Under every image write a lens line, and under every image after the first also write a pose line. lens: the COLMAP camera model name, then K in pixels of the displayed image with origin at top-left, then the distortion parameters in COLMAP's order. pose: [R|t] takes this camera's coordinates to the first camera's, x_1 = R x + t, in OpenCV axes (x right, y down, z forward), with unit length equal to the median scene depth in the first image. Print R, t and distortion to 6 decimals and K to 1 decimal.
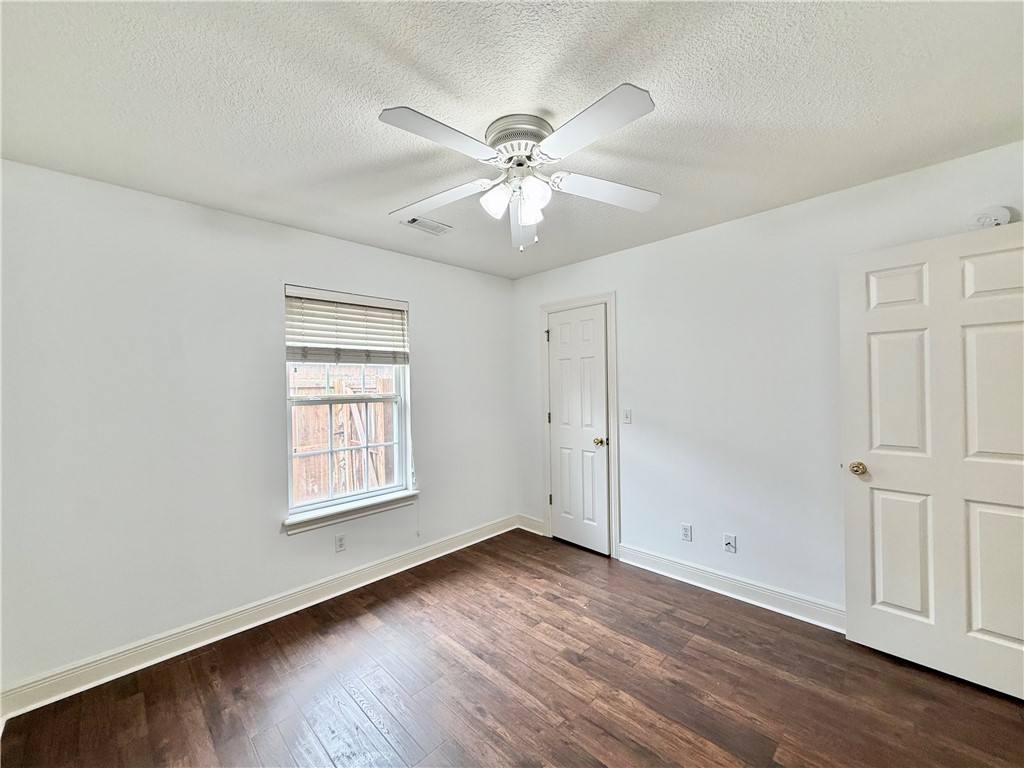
lens RADIAL K [[407.4, 0, 512.7], [0, 407.4, 384.4], [0, 0, 1]] dist [-0.000839, 0.000006]
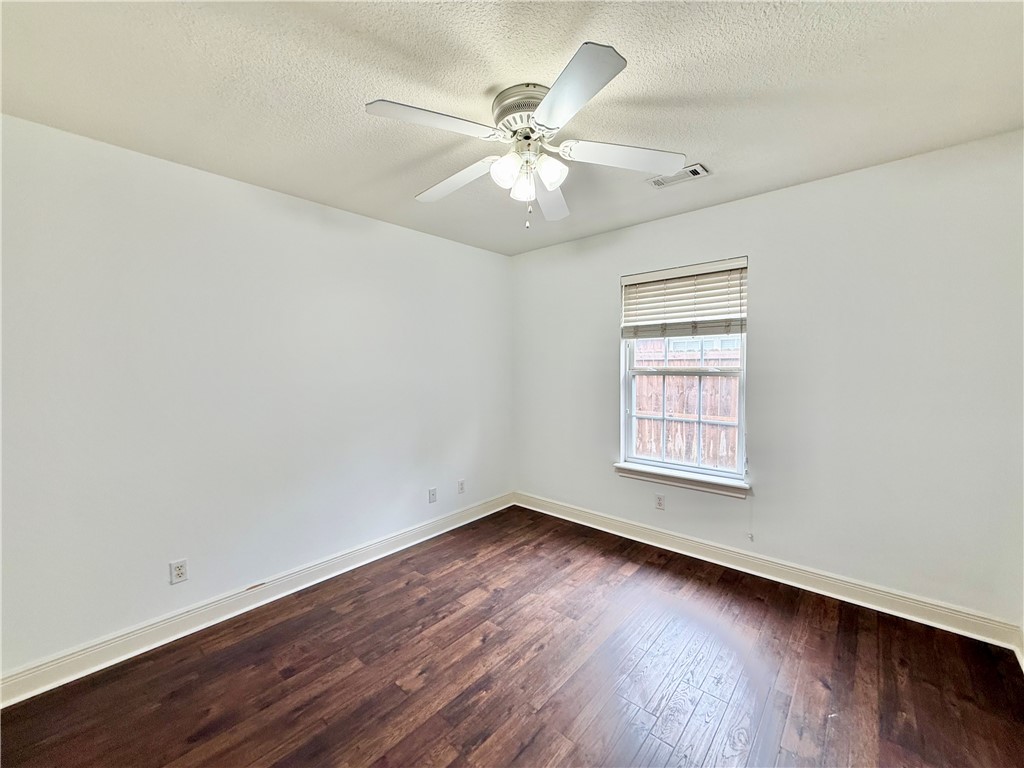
lens RADIAL K [[407.4, 0, 512.7], [0, 407.4, 384.4], [0, 0, 1]] dist [-0.000839, 0.000006]
pose [[0.056951, 0.067837, -0.996070, 0.708185], [0.012165, 0.997568, 0.068635, -0.008451], [0.998303, -0.016026, 0.055987, 0.616293]]
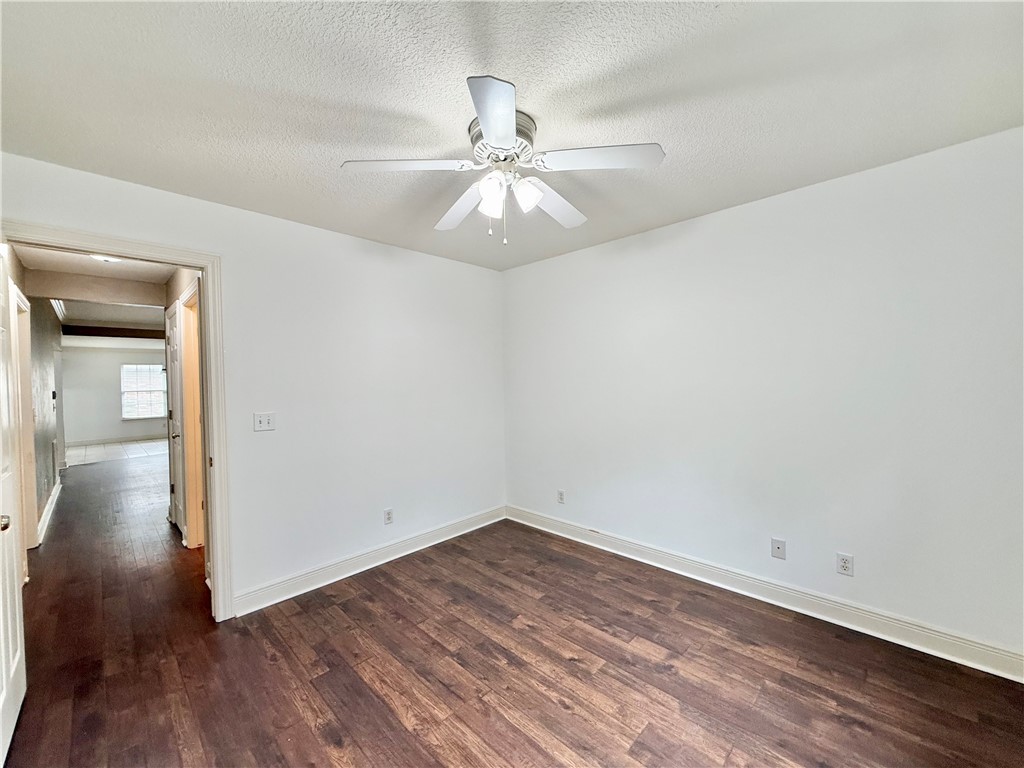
lens RADIAL K [[407.4, 0, 512.7], [0, 407.4, 384.4], [0, 0, 1]] dist [-0.000839, 0.000006]
pose [[-0.999119, 0.039747, -0.013479, 0.021656], [0.039539, 0.999100, 0.015387, 0.007786], [0.014079, 0.014840, -0.999791, 1.389987]]
